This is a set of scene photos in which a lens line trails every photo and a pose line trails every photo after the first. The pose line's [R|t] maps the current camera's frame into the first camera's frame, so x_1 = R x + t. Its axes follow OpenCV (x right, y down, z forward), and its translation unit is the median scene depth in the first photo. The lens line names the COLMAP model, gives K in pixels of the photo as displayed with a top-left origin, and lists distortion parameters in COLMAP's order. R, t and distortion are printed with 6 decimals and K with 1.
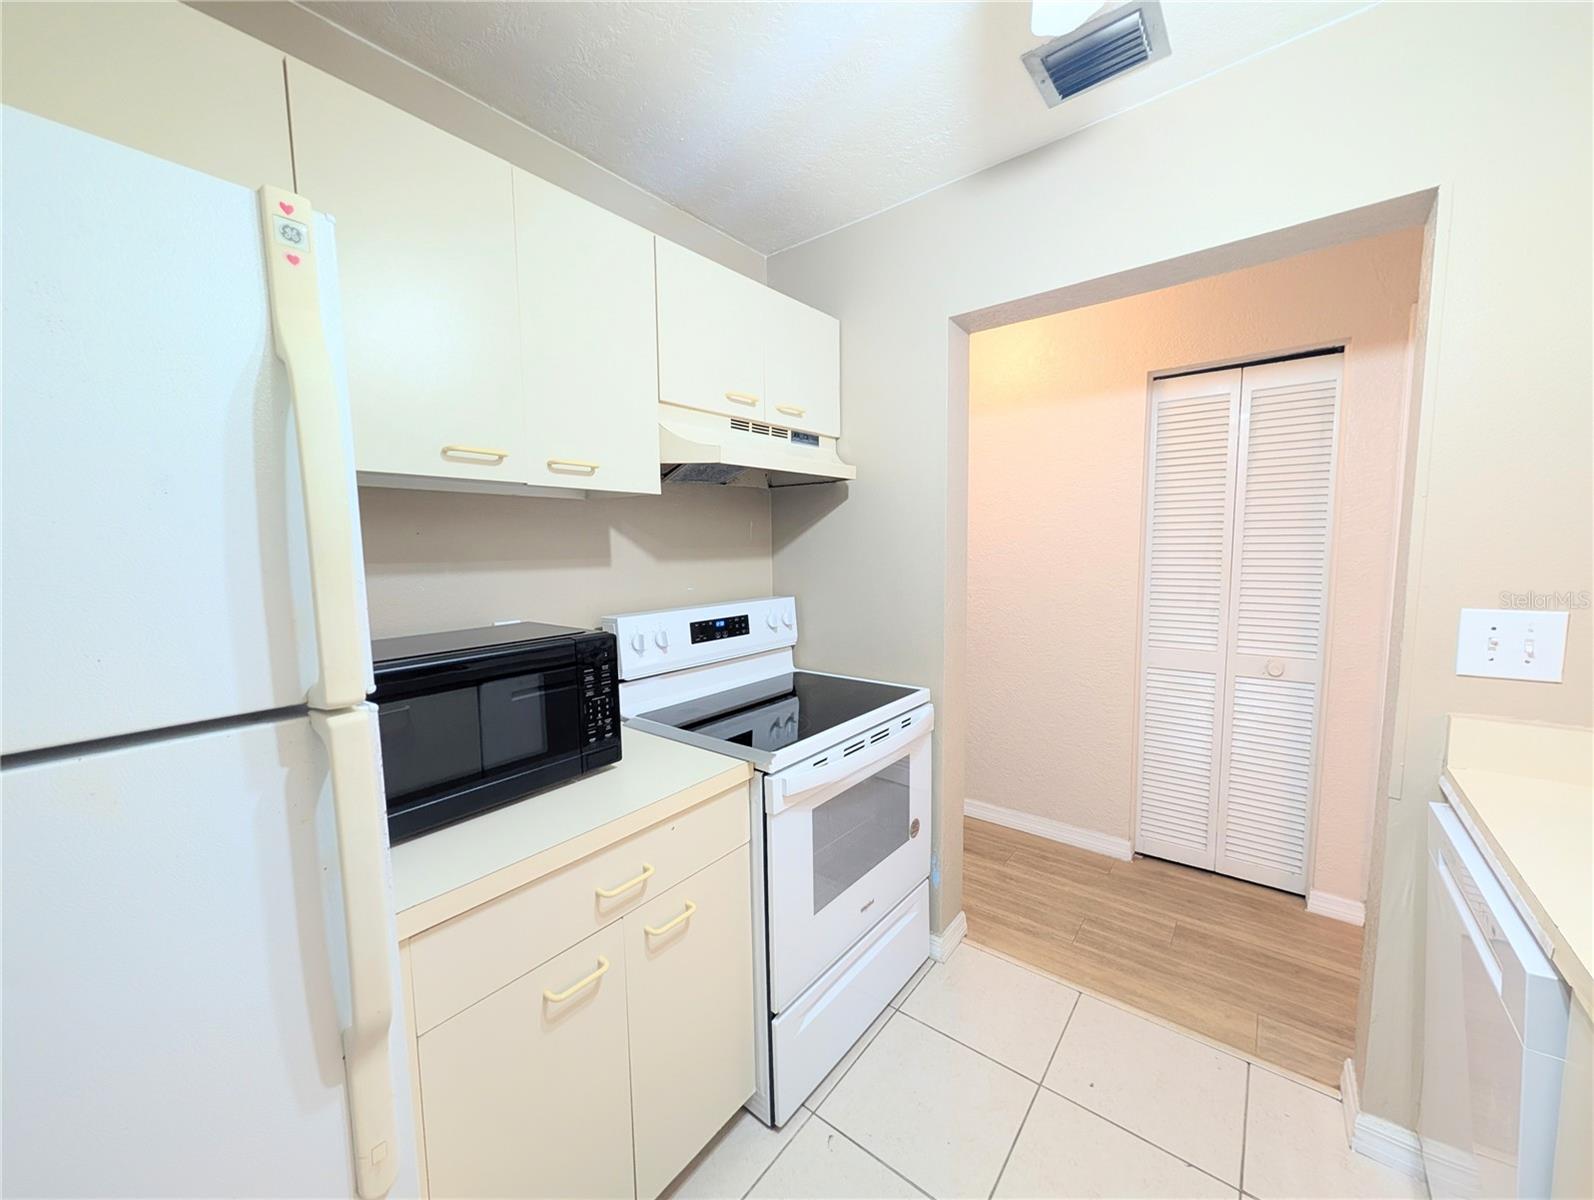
lens RADIAL K [[601.9, 0, 790.9], [0, 601.9, 601.6], [0, 0, 1]] dist [0.000025, 0.000316]
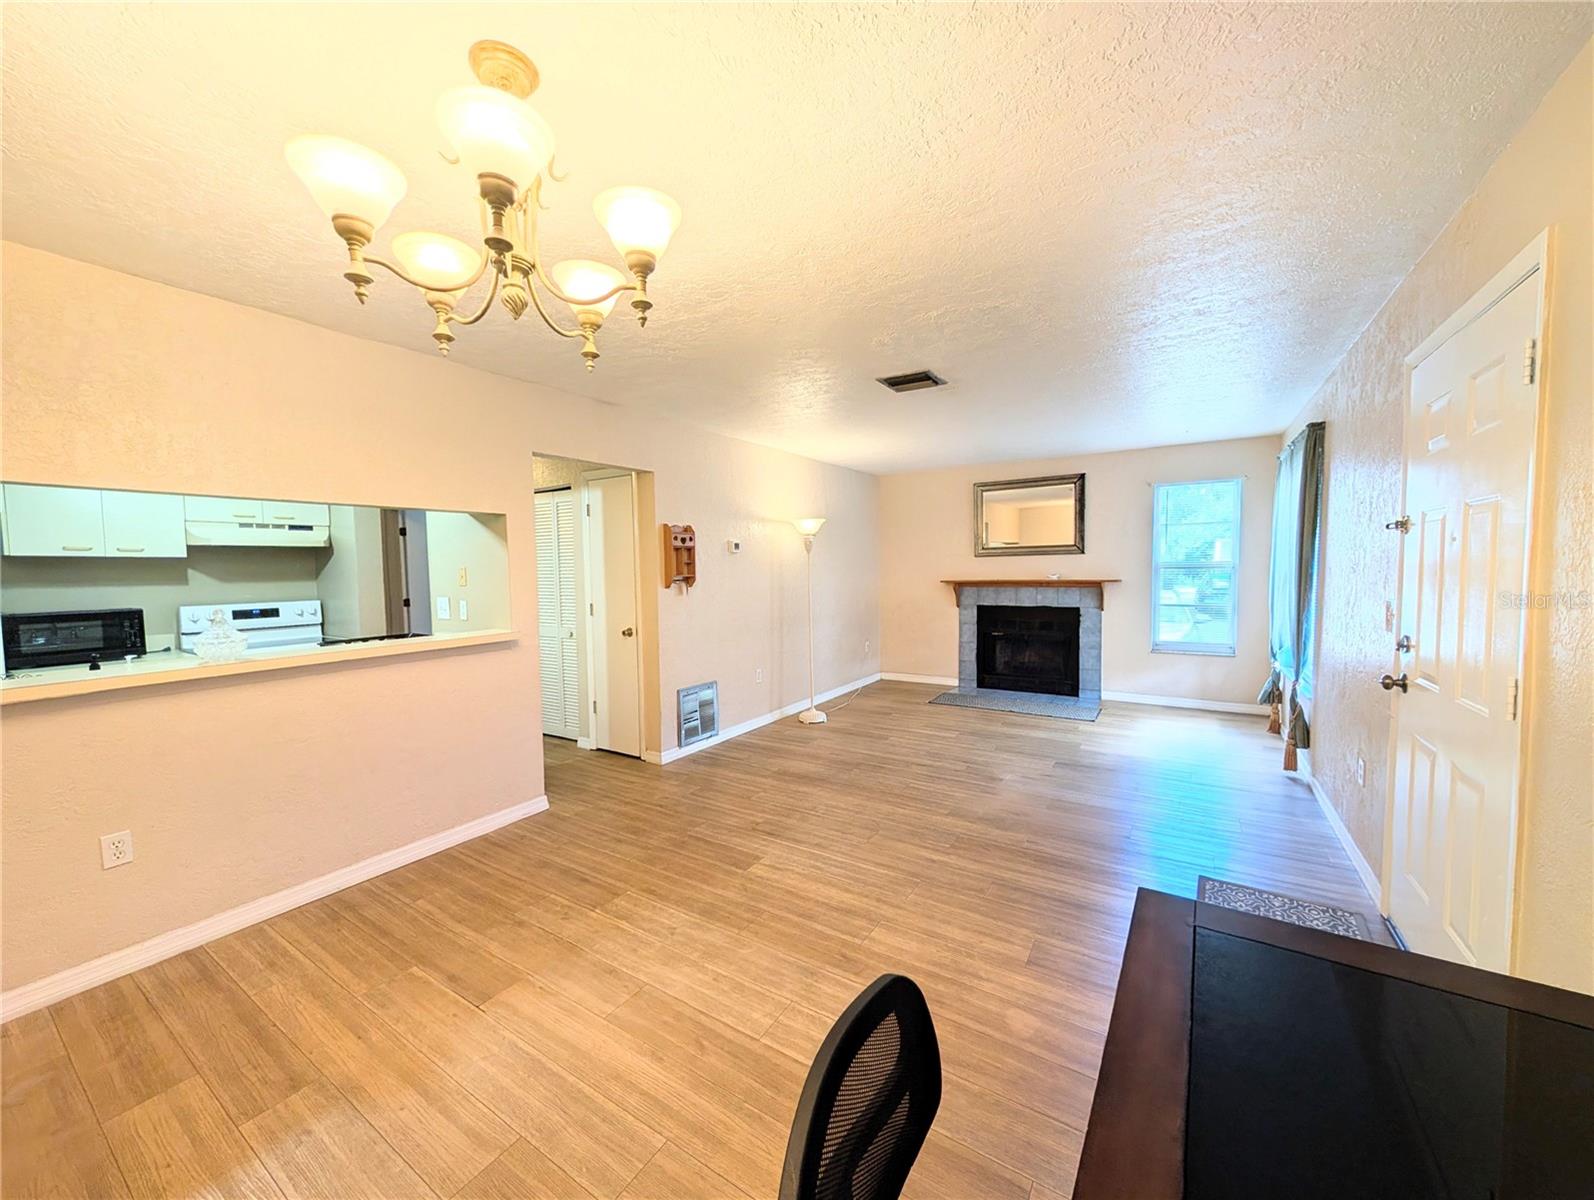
lens RADIAL K [[601.9, 0, 795.1], [0, 601.9, 602.6], [0, 0, 1]] dist [0.000025, 0.000316]
pose [[0.993897, -0.008048, 0.110016, 1.727338], [0.011997, 0.999305, -0.035283, 0.113800], [-0.109656, 0.036388, 0.993303, -1.517305]]
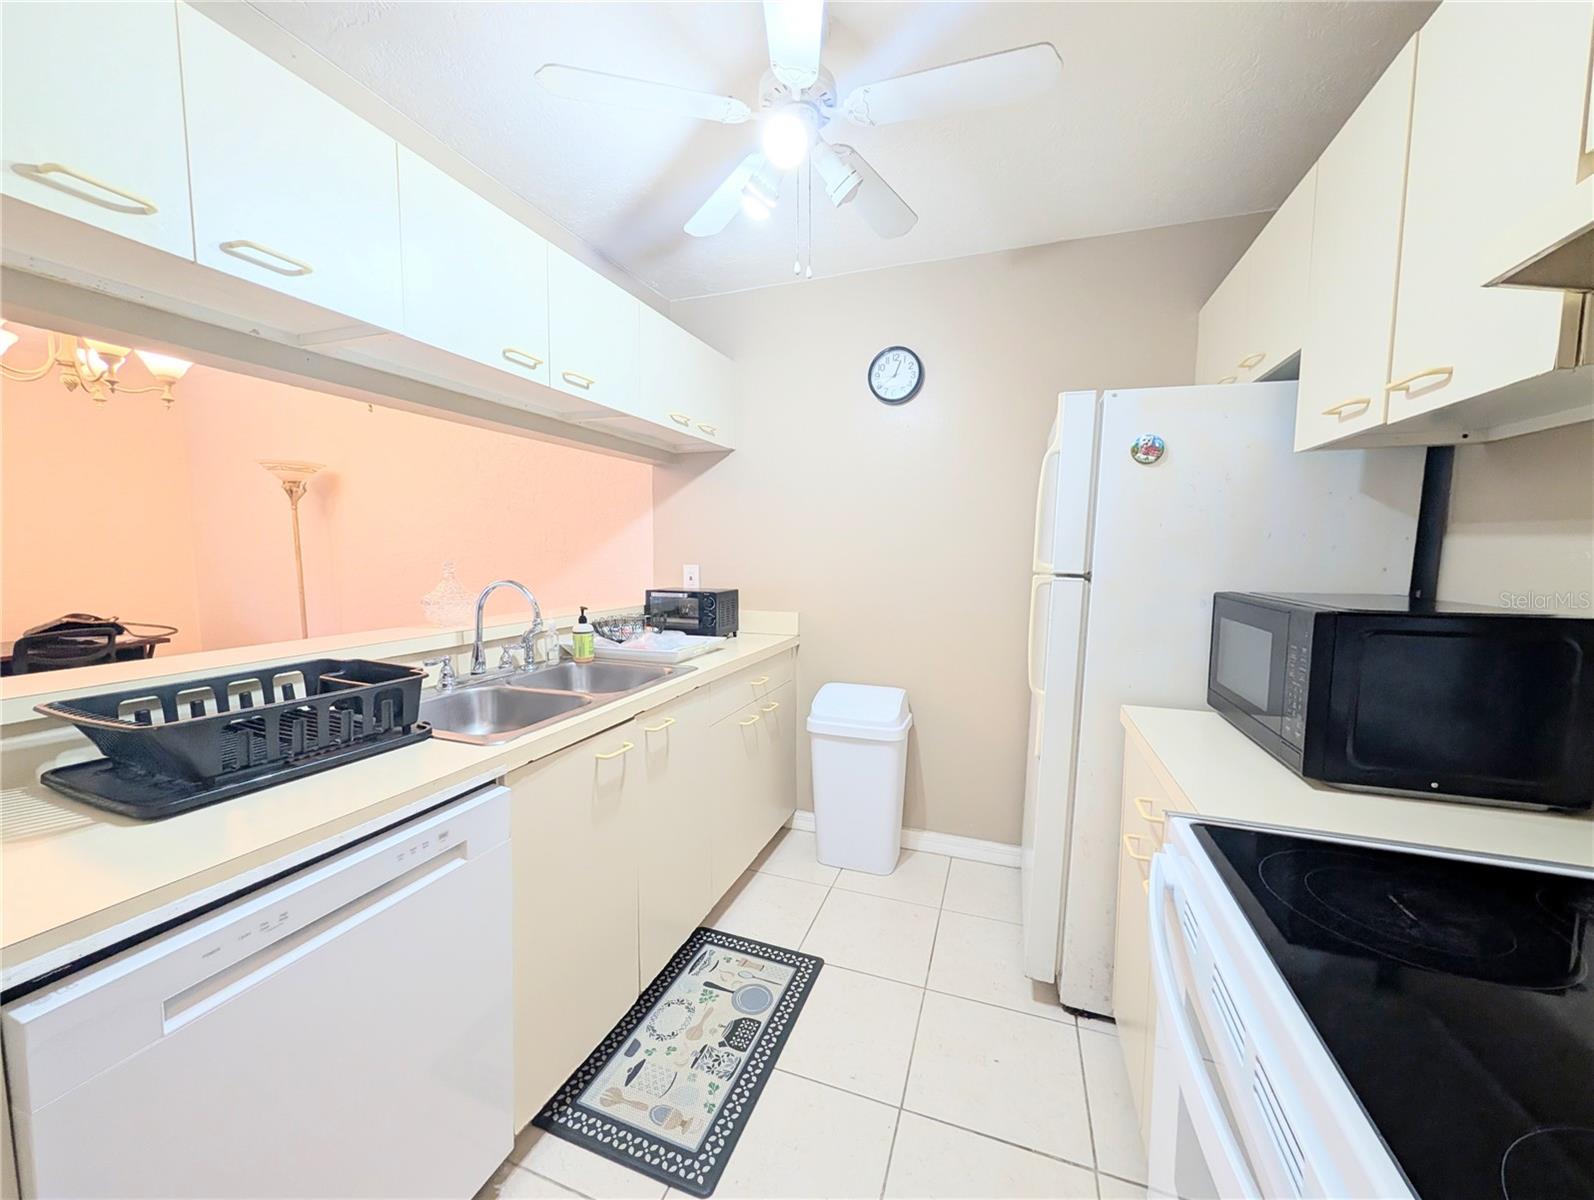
lens RADIAL K [[601.9, 0, 795.8], [0, 601.9, 602.8], [0, 0, 1]] dist [0.000025, 0.000316]
pose [[-0.946226, 0.040982, -0.320900, 0.412771], [-0.019599, 0.982859, 0.183312, -0.061316], [0.322912, 0.179744, -0.929204, 1.061417]]
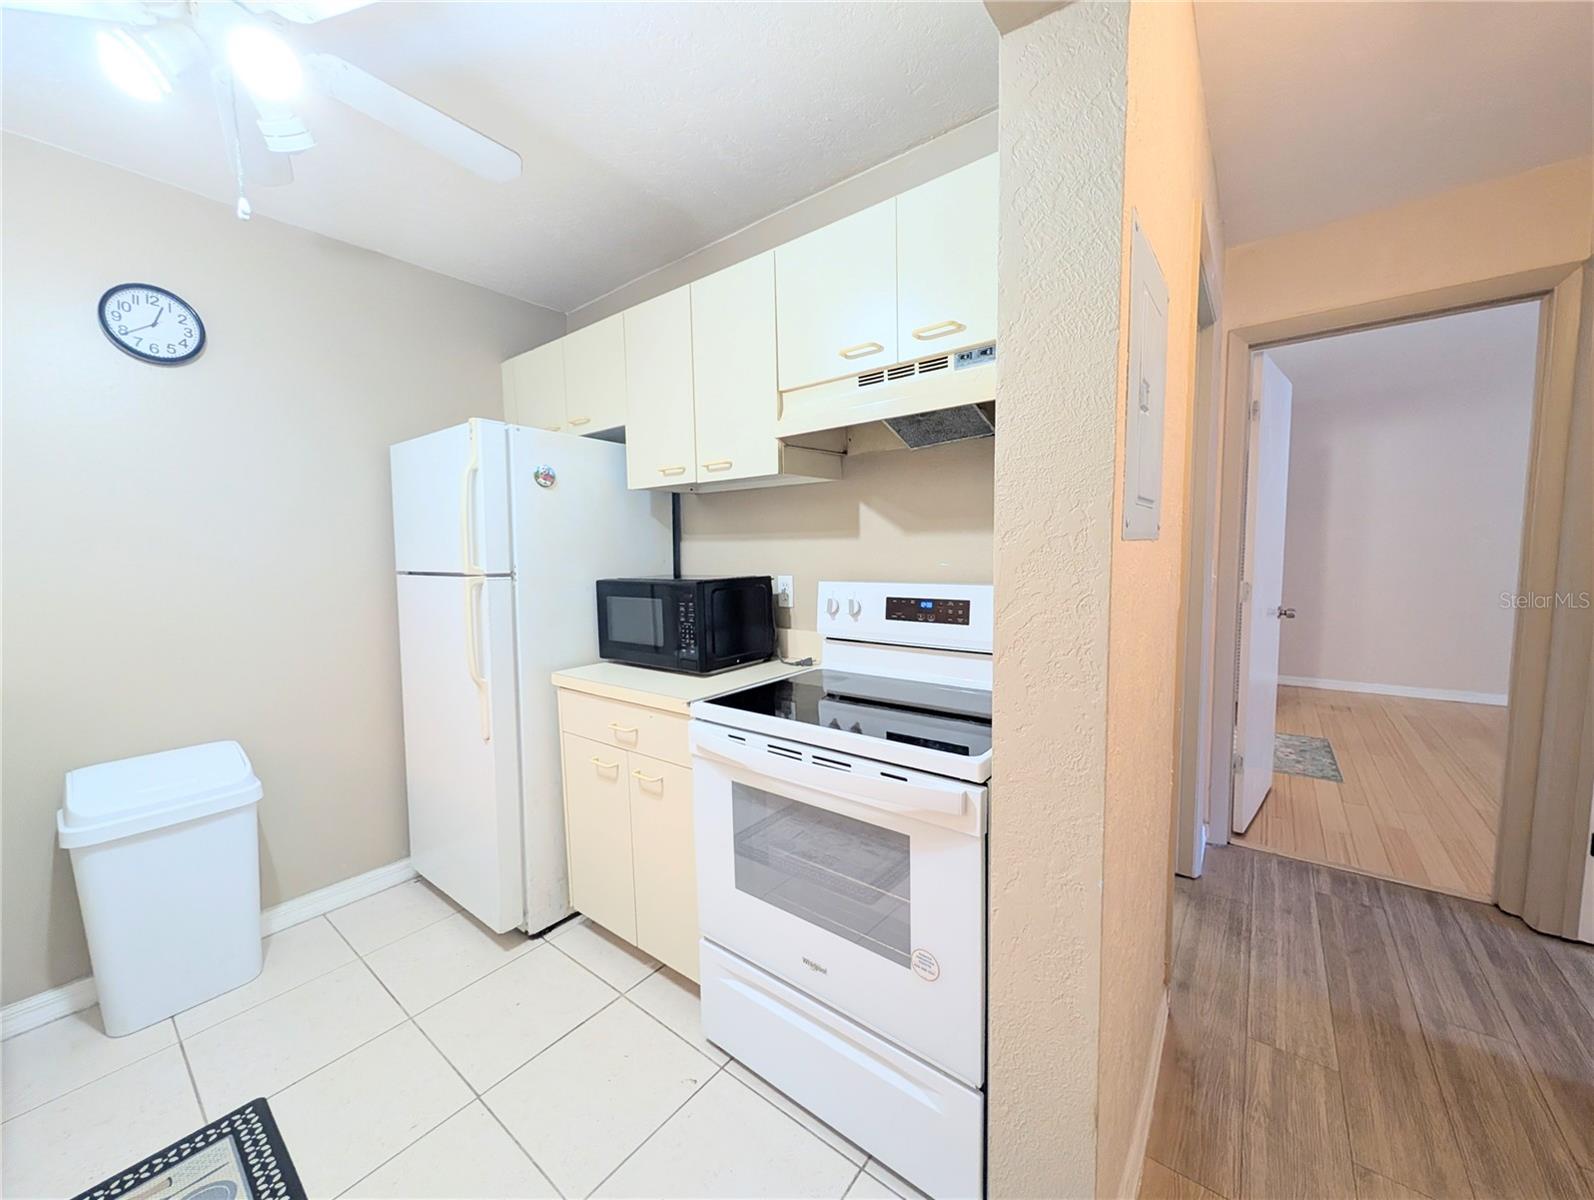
lens RADIAL K [[601.9, 0, 802.9], [0, 601.9, 600.5], [0, 0, 1]] dist [0.000025, 0.000316]
pose [[0.022981, 0.104648, -0.994244, 0.802867], [-0.073841, 0.991968, 0.102702, -0.048892], [0.997005, 0.071055, 0.030524, 0.858056]]
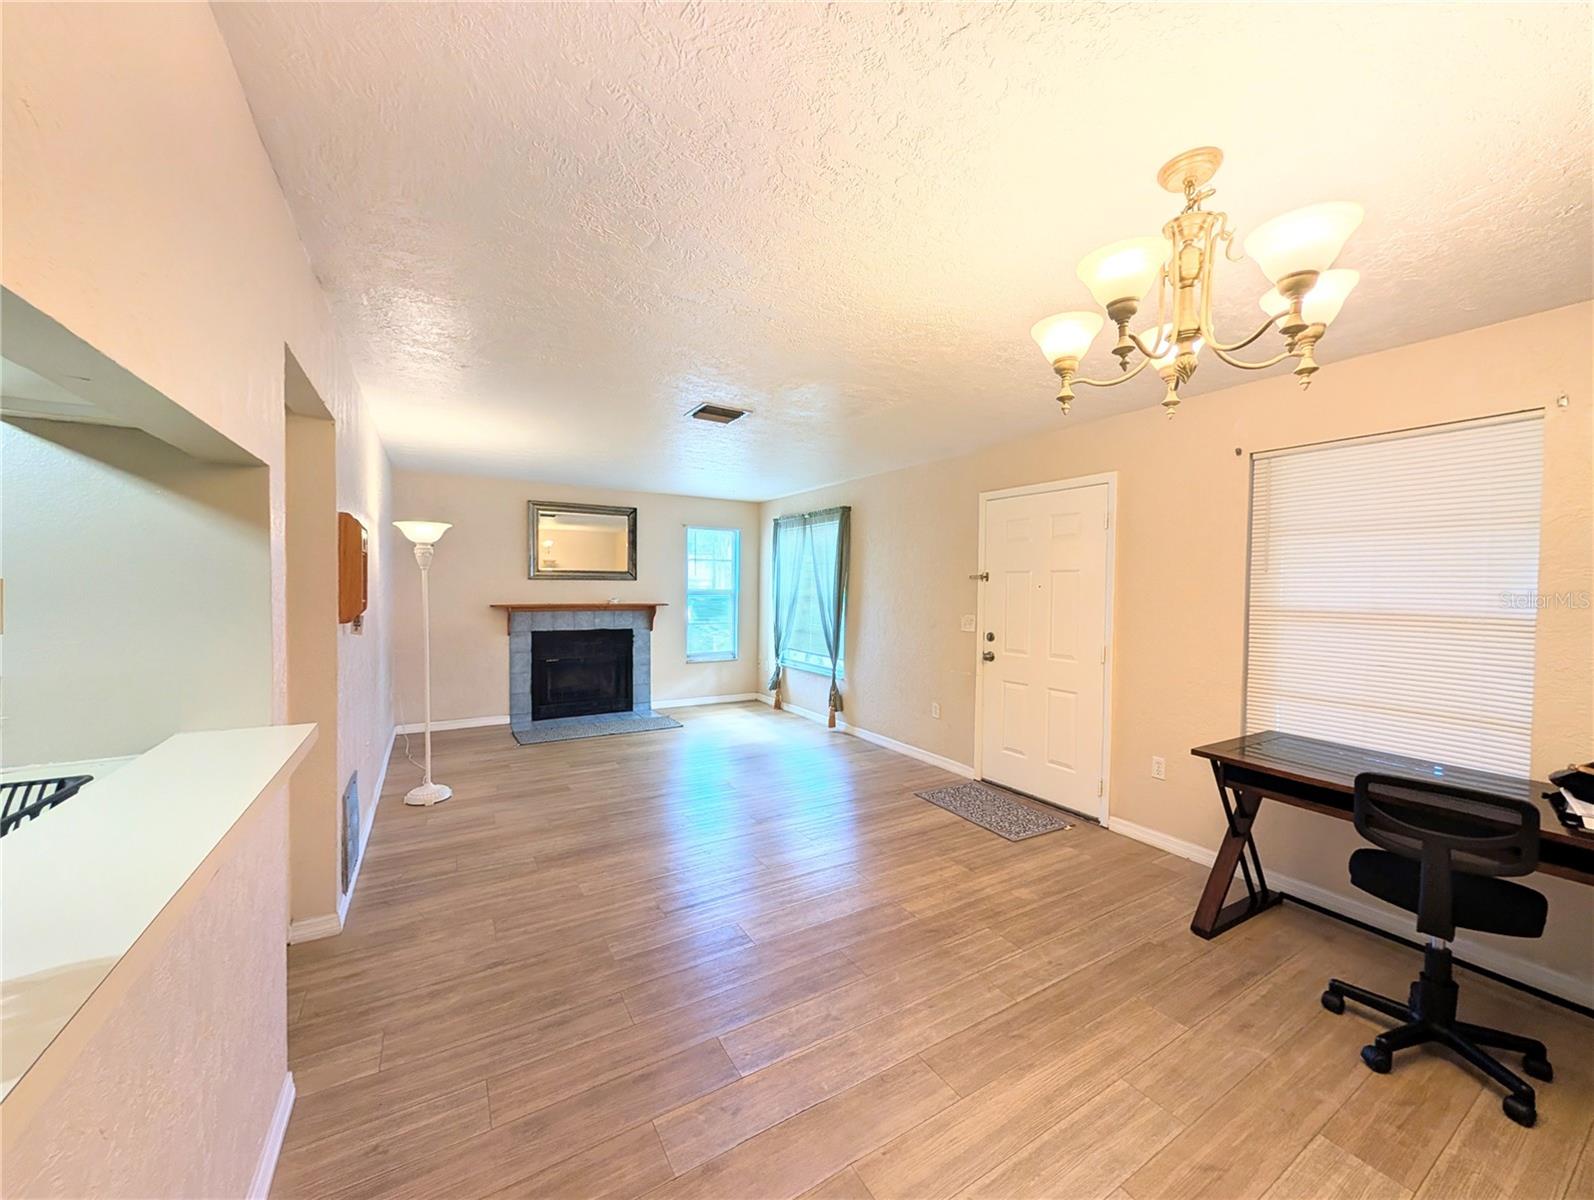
lens RADIAL K [[601.9, 0, 796.7], [0, 601.9, 602.4], [0, 0, 1]] dist [0.000025, 0.000316]
pose [[0.341549, -0.006143, 0.939844, 0.547492], [0.071704, 0.997235, -0.019539, 0.022748], [-0.937125, 0.074064, 0.341045, -0.558981]]
